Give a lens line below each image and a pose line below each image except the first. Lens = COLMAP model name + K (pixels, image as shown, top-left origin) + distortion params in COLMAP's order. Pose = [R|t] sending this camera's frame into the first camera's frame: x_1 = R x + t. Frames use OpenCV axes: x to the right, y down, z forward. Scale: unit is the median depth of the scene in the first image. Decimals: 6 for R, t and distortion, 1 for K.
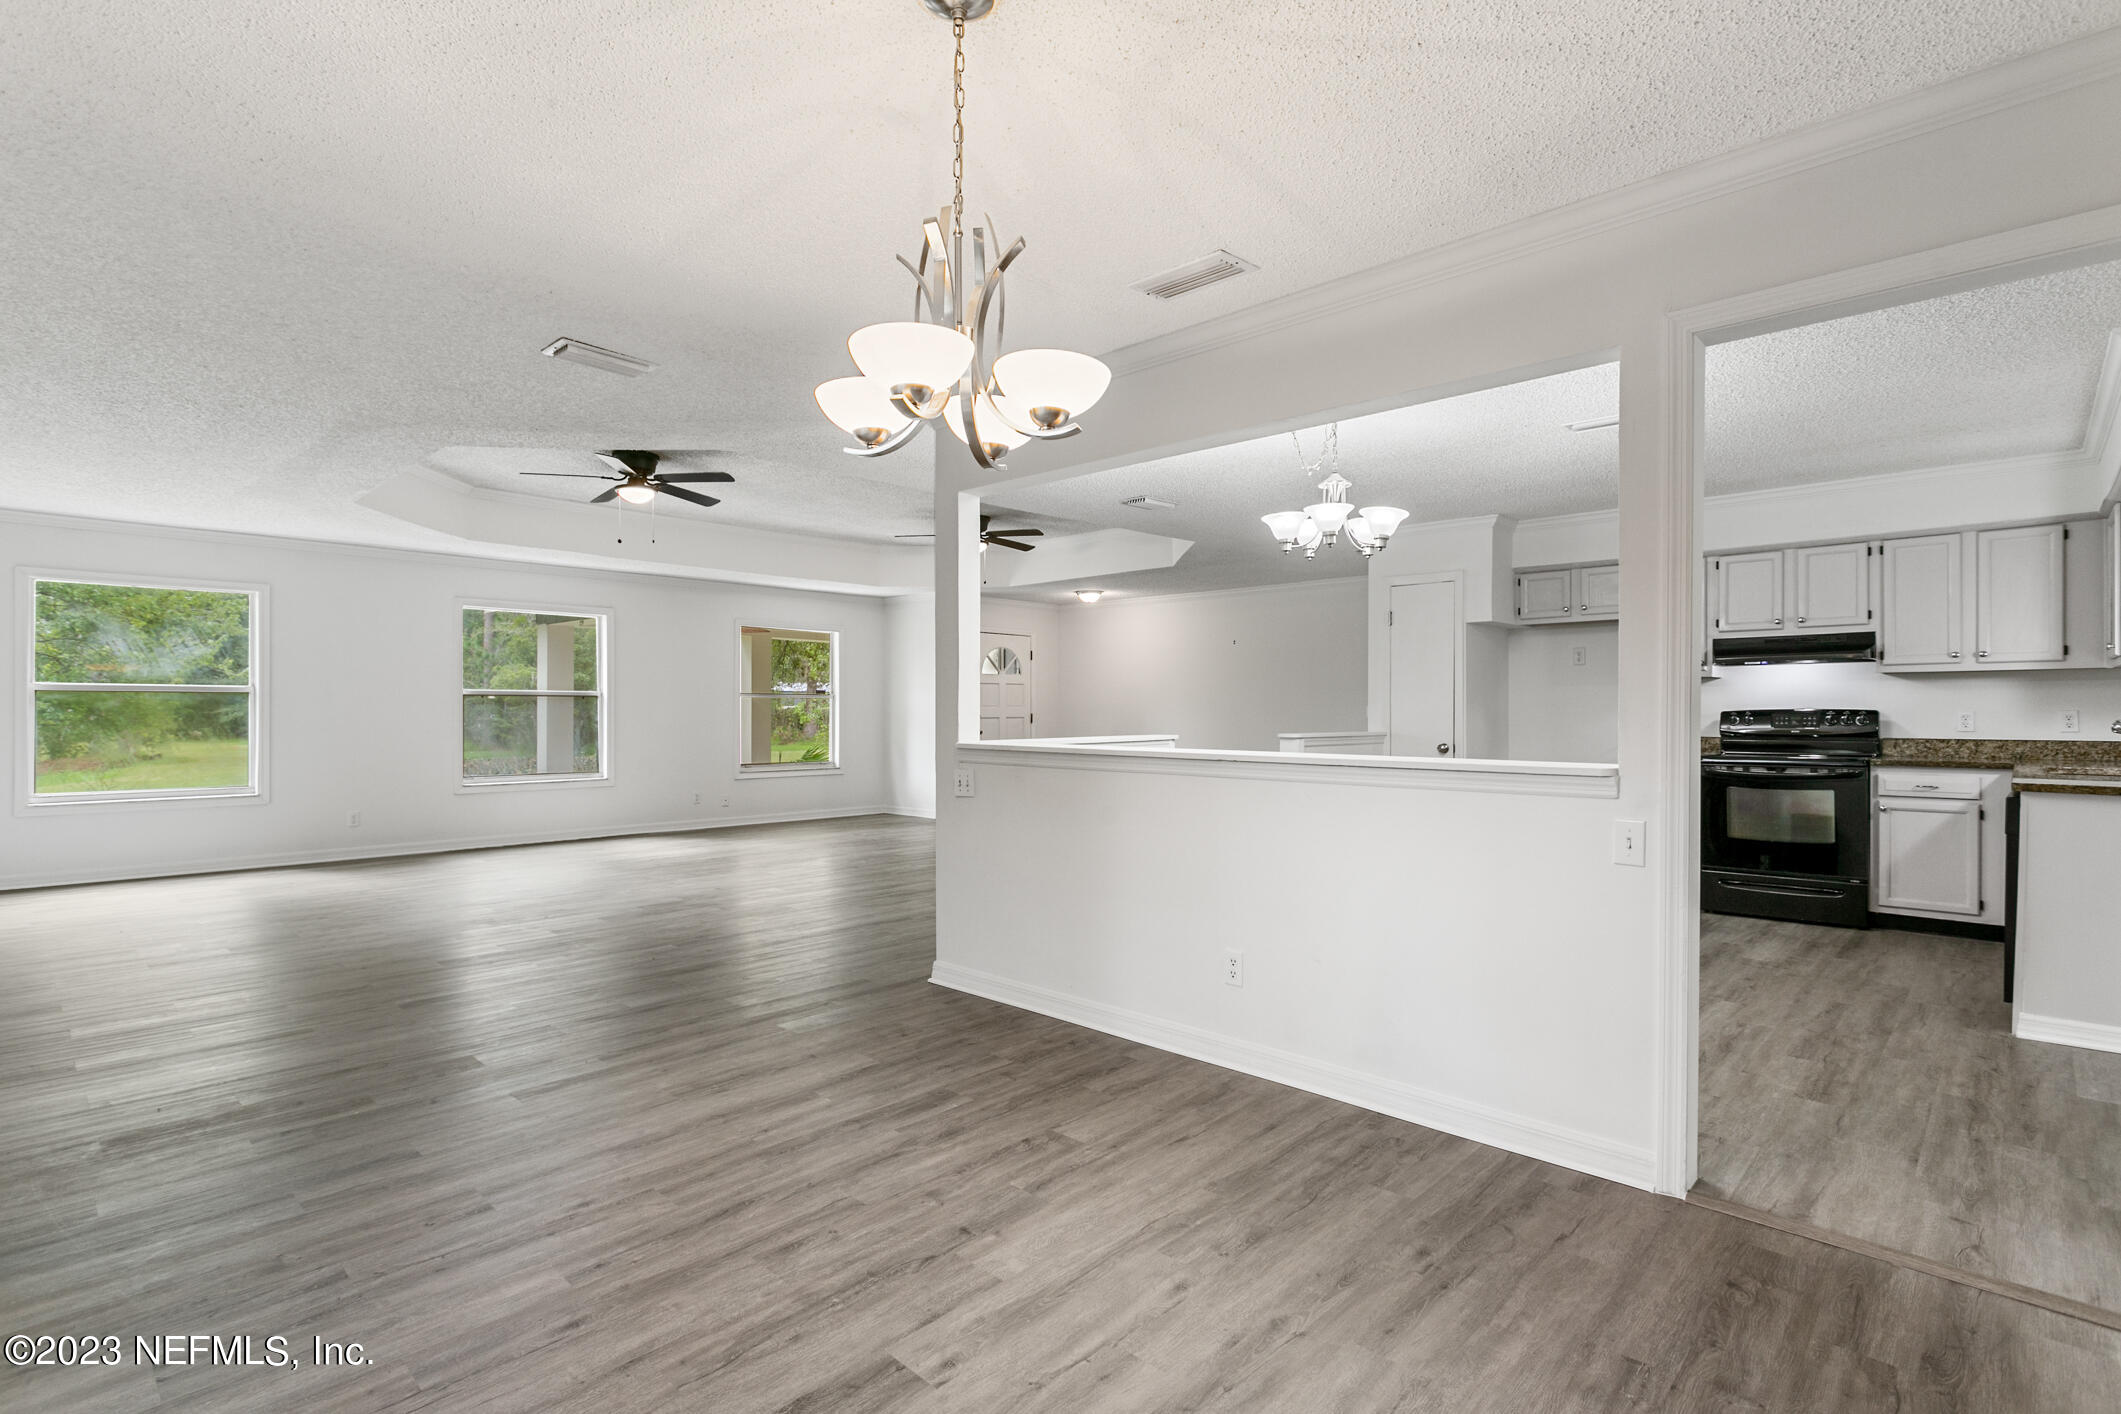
lens RADIAL K [[991.2, 0, 1060.5], [0, 991.2, 707.0], [0, 0, 1]] dist [-0.002536, -0.000227]
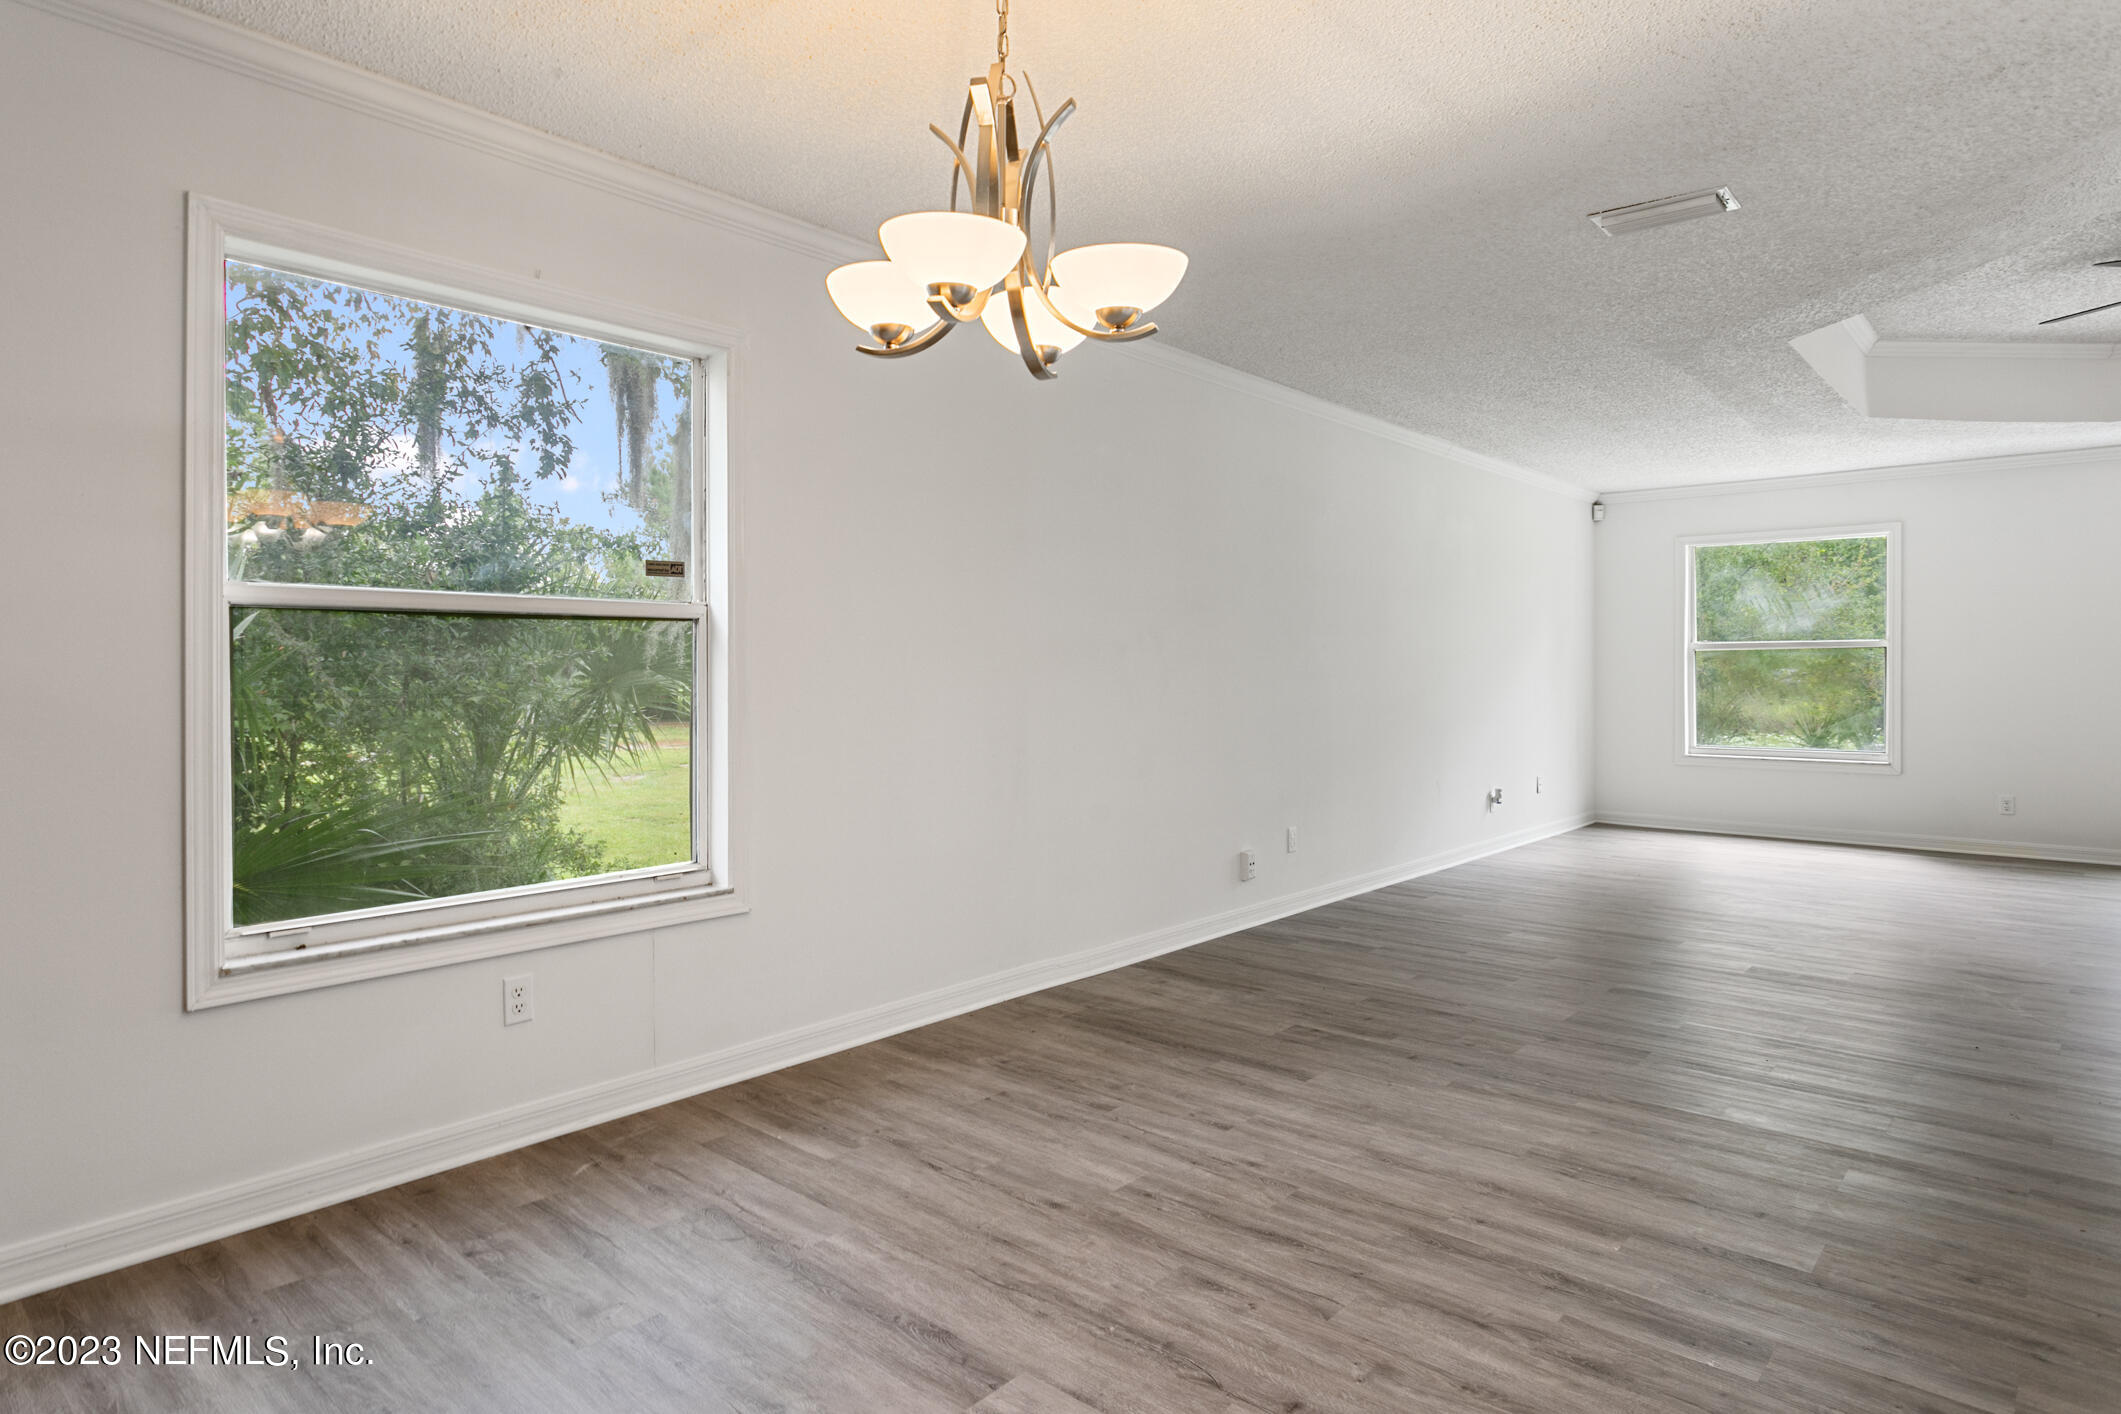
lens RADIAL K [[1186.8, 0, 1072.1], [0, 1186.8, 668.3], [0, 0, 1]] dist [0.000724, -0.001290]
pose [[0.048889, 0.001288, -0.998803, 0.699779], [0.004919, 0.999987, 0.001531, 0.002233], [0.998792, -0.004988, 0.048882, 0.763713]]
